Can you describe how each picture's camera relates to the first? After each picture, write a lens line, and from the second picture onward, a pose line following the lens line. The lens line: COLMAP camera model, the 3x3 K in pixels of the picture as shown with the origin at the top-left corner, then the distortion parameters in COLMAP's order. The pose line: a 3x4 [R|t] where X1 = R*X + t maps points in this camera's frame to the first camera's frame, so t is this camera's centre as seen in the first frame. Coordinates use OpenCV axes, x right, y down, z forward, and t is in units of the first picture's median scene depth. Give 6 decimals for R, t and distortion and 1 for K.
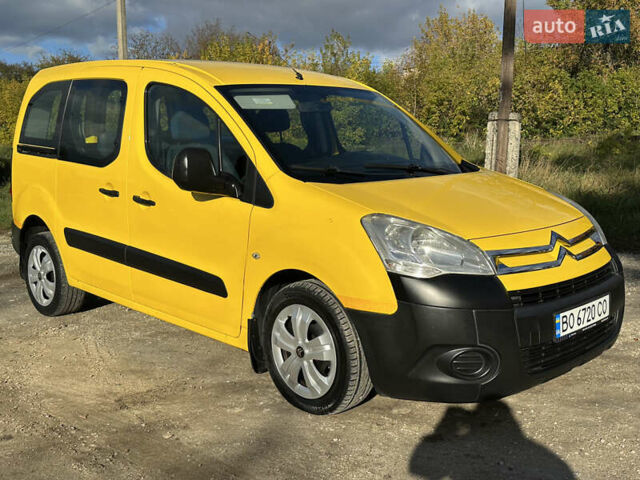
lens RADIAL K [[695.6, 0, 320.0], [0, 695.6, 240.0], [0, 0, 1]] dist [0.115594, -0.023762]
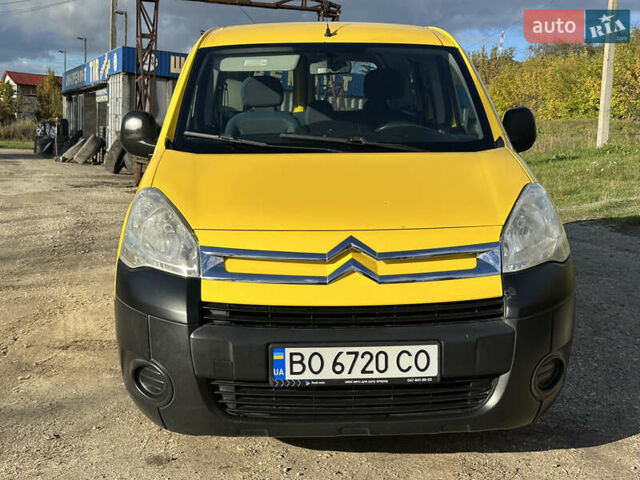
lens RADIAL K [[695.6, 0, 320.0], [0, 695.6, 240.0], [0, 0, 1]] dist [0.115594, -0.023762]
pose [[0.743662, 0.129926, -0.655810, 0.728080], [-0.107984, 0.991398, 0.073962, -0.053775], [0.659778, 0.015815, 0.751294, 0.437604]]
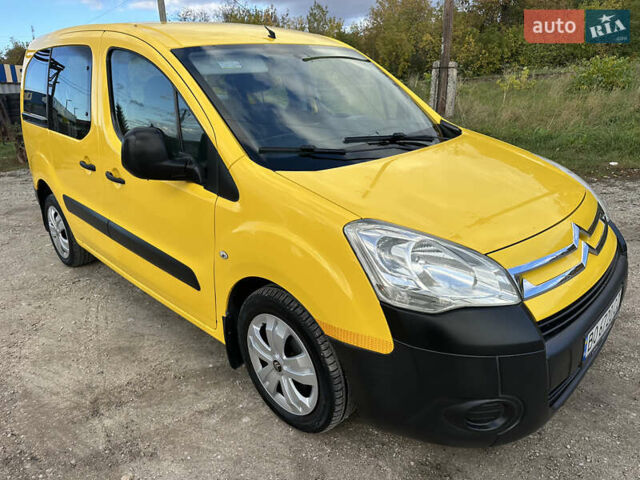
lens RADIAL K [[445.2, 0, 313.1], [0, 445.2, 239.4], [0, 0, 1]] dist [0.012560, -0.001662]
pose [[0.999499, -0.031640, -0.001088, 0.021985], [0.031241, 0.980186, 0.195601, -0.103015], [-0.005123, -0.195537, 0.980683, 0.460500]]
